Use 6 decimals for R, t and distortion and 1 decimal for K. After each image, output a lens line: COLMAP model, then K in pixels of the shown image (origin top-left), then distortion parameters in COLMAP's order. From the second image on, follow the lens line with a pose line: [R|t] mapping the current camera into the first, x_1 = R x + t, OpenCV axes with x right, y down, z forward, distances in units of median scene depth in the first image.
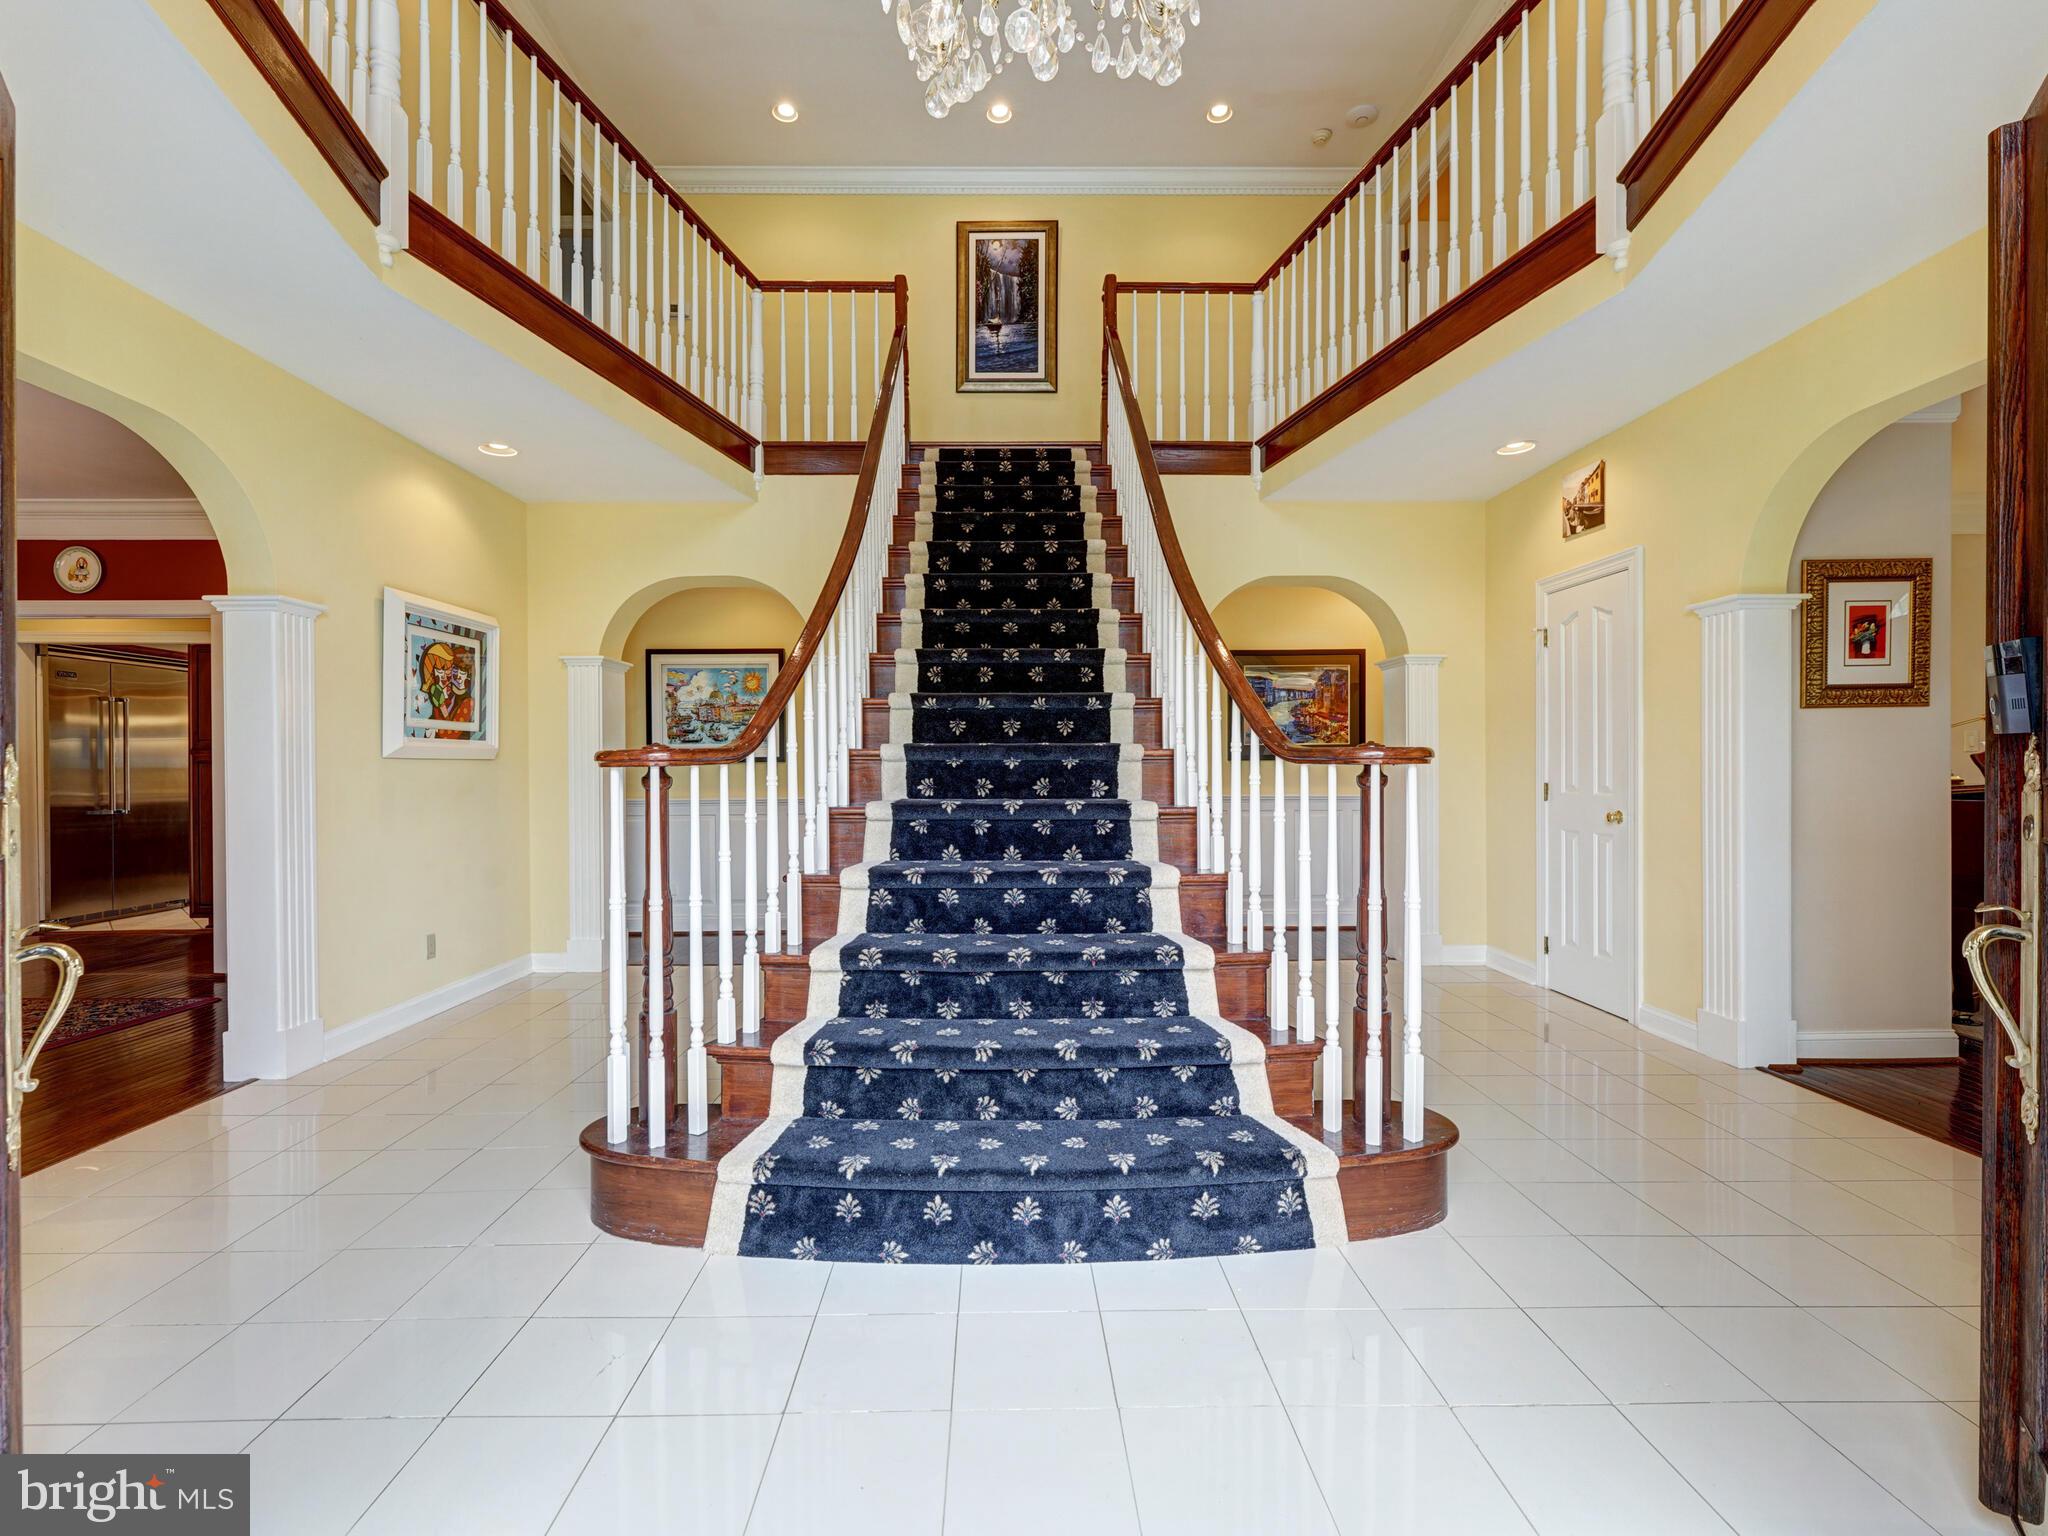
lens RADIAL K [[946.1, 0, 1024.8], [0, 946.1, 775.5], [0, 0, 1]] dist [-0.000892, -0.000031]
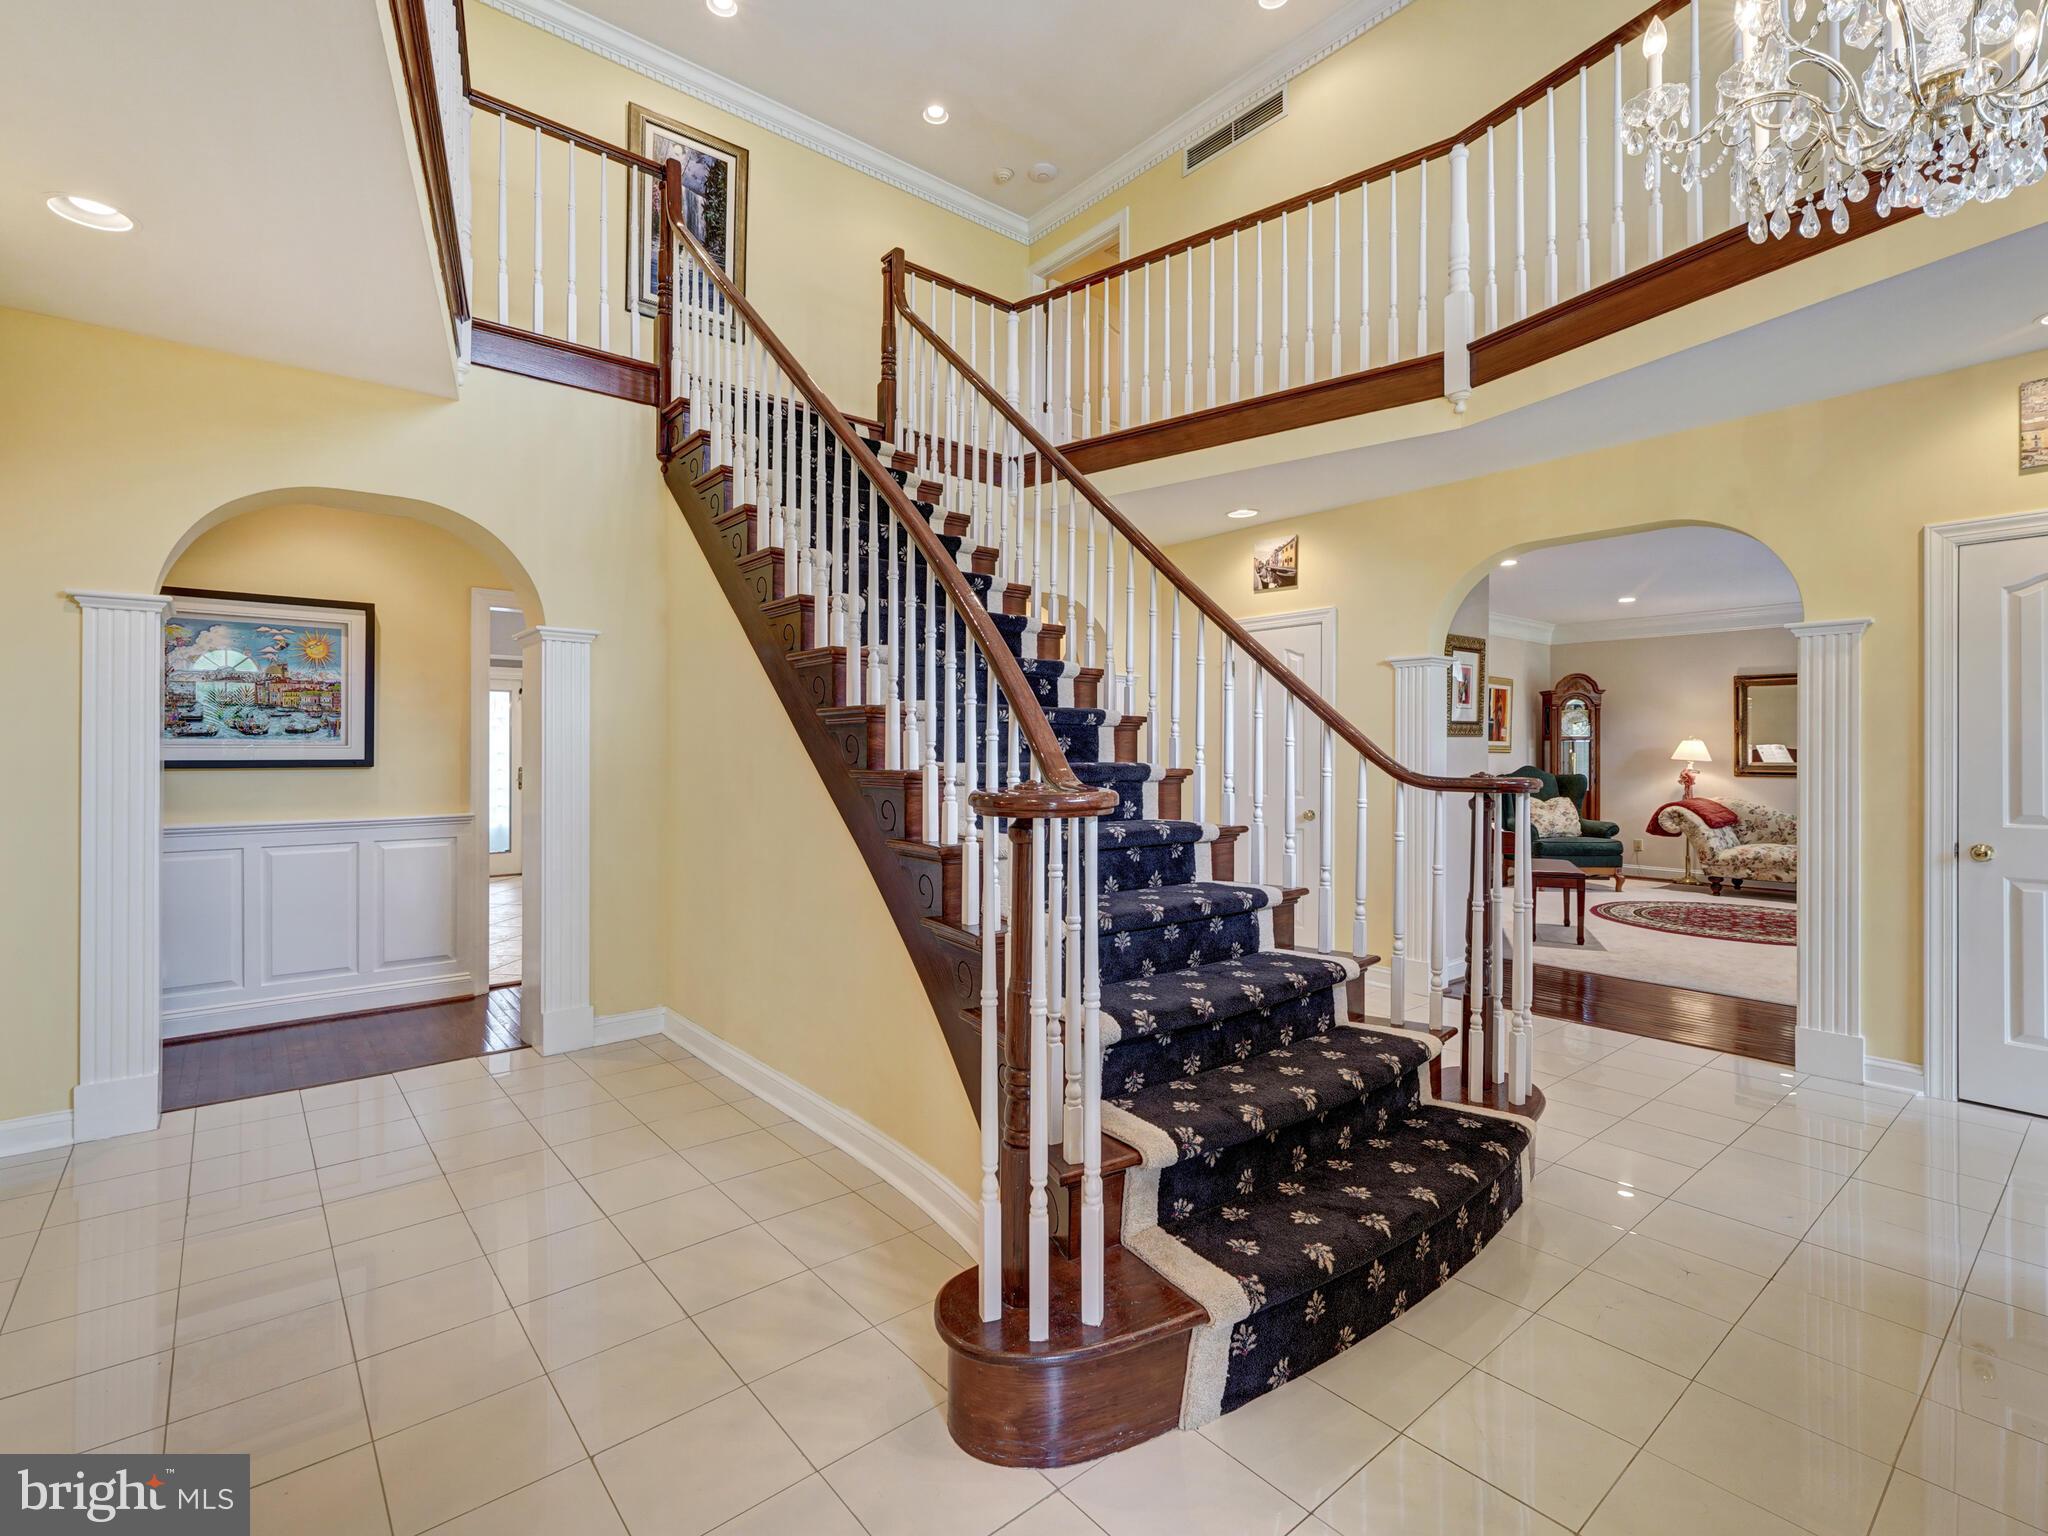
lens RADIAL K [[946.1, 0, 1024.8], [0, 946.1, 757.5], [0, 0, 1]] dist [-0.000892, -0.000031]
pose [[0.780987, 0.003945, 0.624534, -0.459133], [-0.000929, 0.999986, -0.005155, -0.026201], [-0.624546, 0.003446, 0.780980, 0.227468]]
